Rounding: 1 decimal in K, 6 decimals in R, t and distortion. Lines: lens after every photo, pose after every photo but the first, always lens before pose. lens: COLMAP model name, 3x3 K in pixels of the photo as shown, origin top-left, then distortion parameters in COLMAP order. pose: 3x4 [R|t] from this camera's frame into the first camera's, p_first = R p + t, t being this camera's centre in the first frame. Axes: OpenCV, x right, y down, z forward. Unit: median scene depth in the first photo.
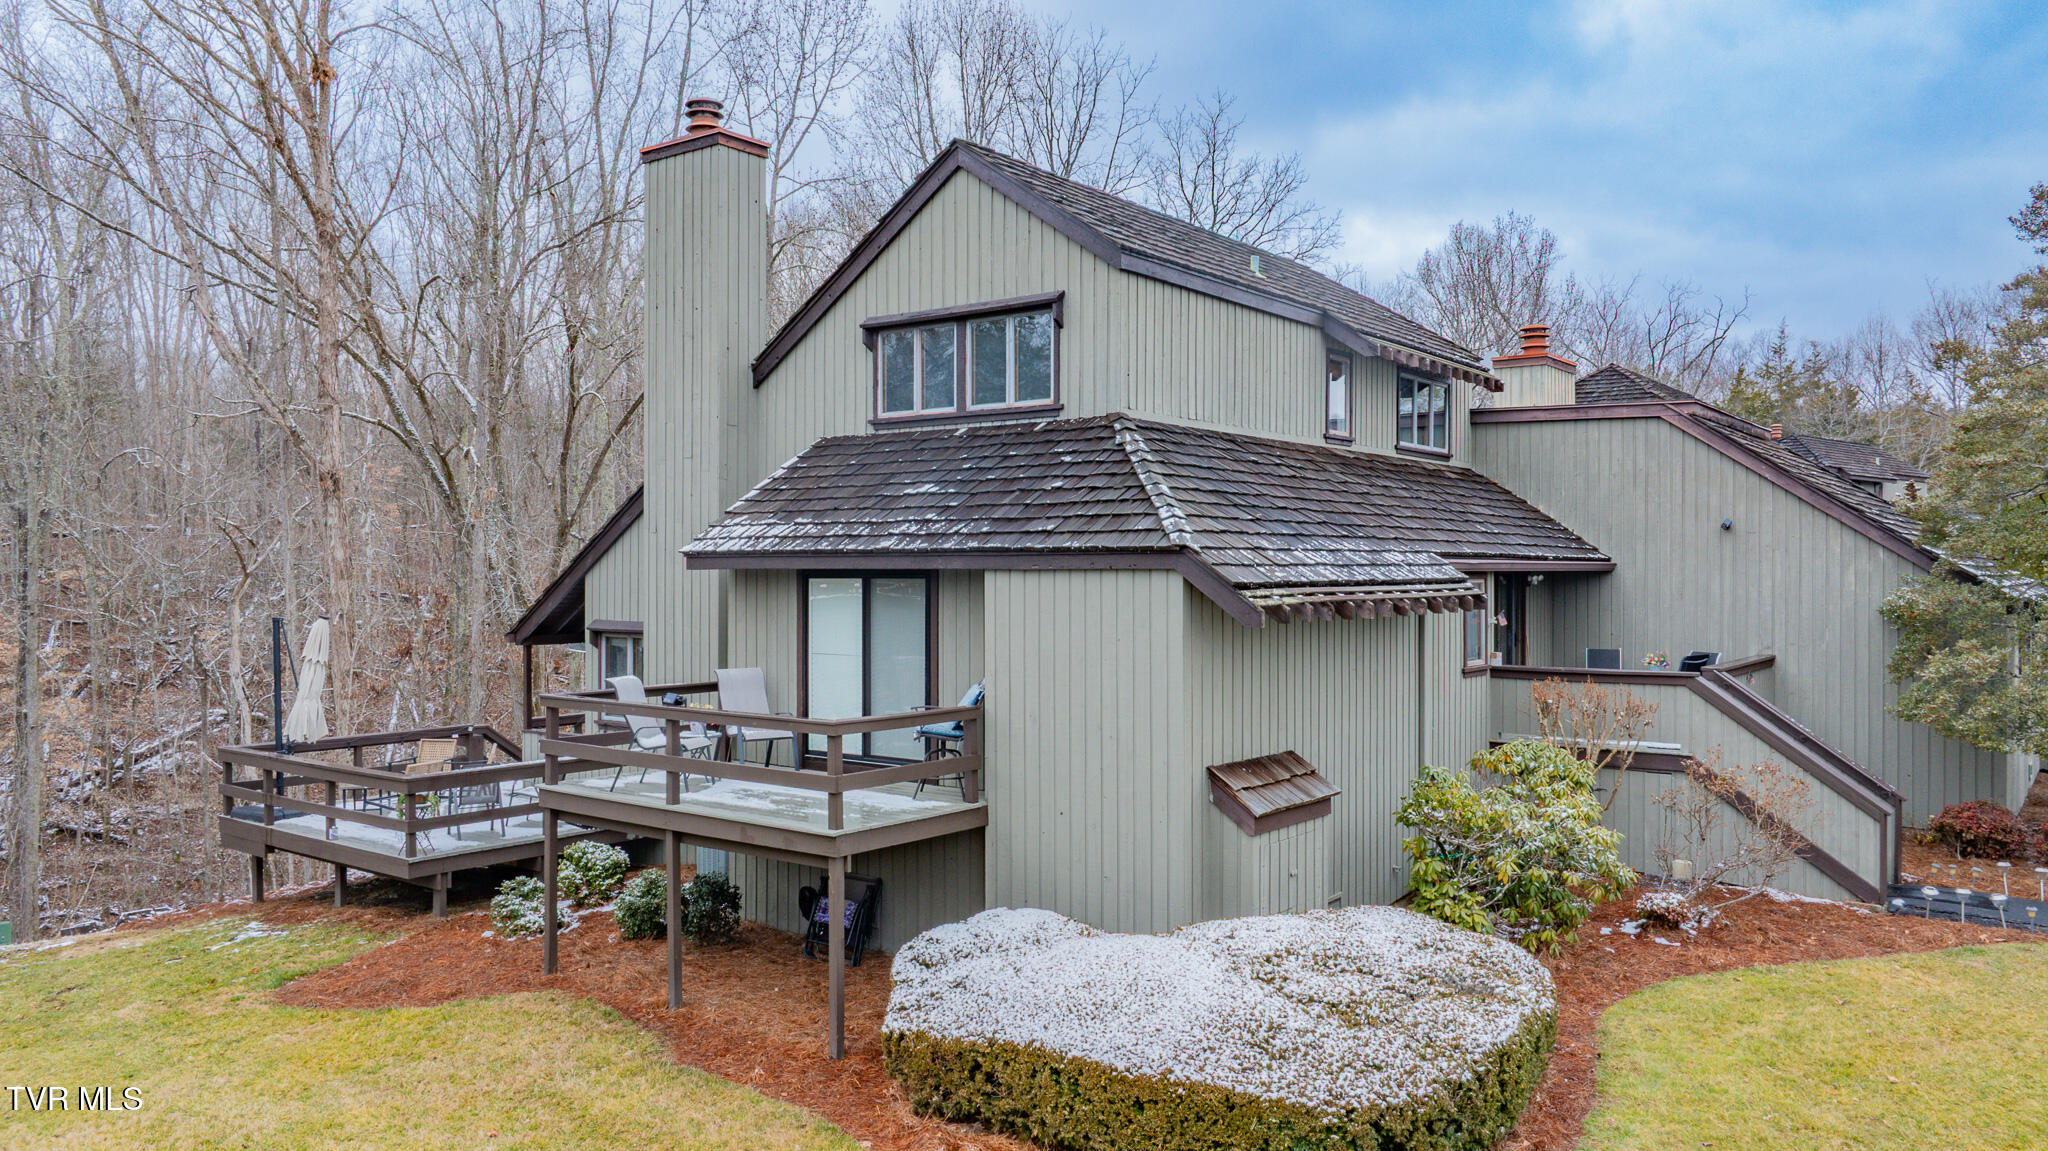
lens RADIAL K [[1460.9, 0, 1019.6], [0, 1460.9, 571.8], [0, 0, 1]] dist [-0.007260, -0.001542]
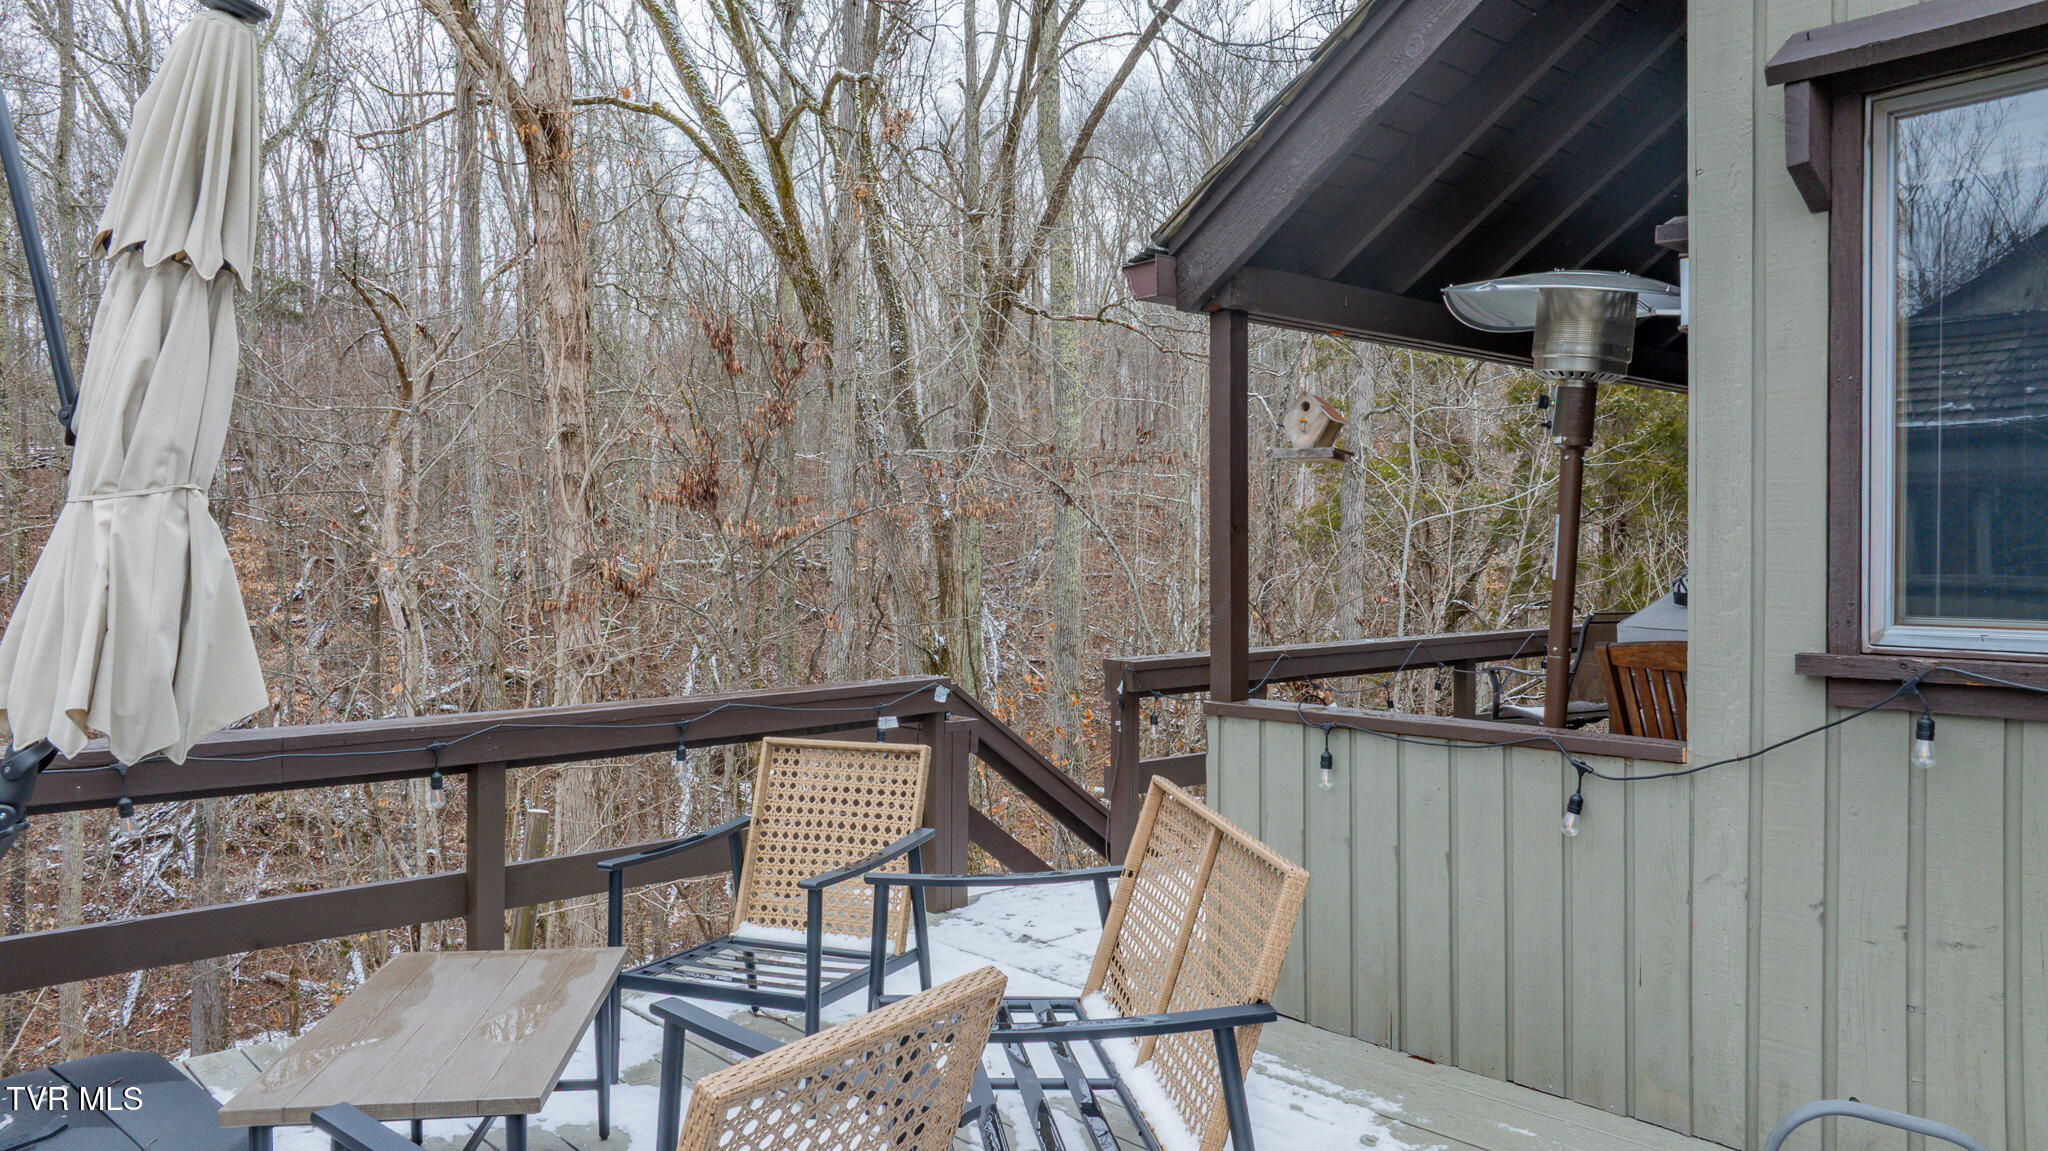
lens RADIAL K [[1460.9, 0, 1025.5], [0, 1460.9, 570.3], [0, 0, 1]] dist [-0.007260, -0.001542]
pose [[0.983238, 0.005995, -0.182227, -0.330201], [-0.003410, 0.999889, 0.014497, 0.085890], [0.182294, -0.013632, 0.983150, 0.790115]]
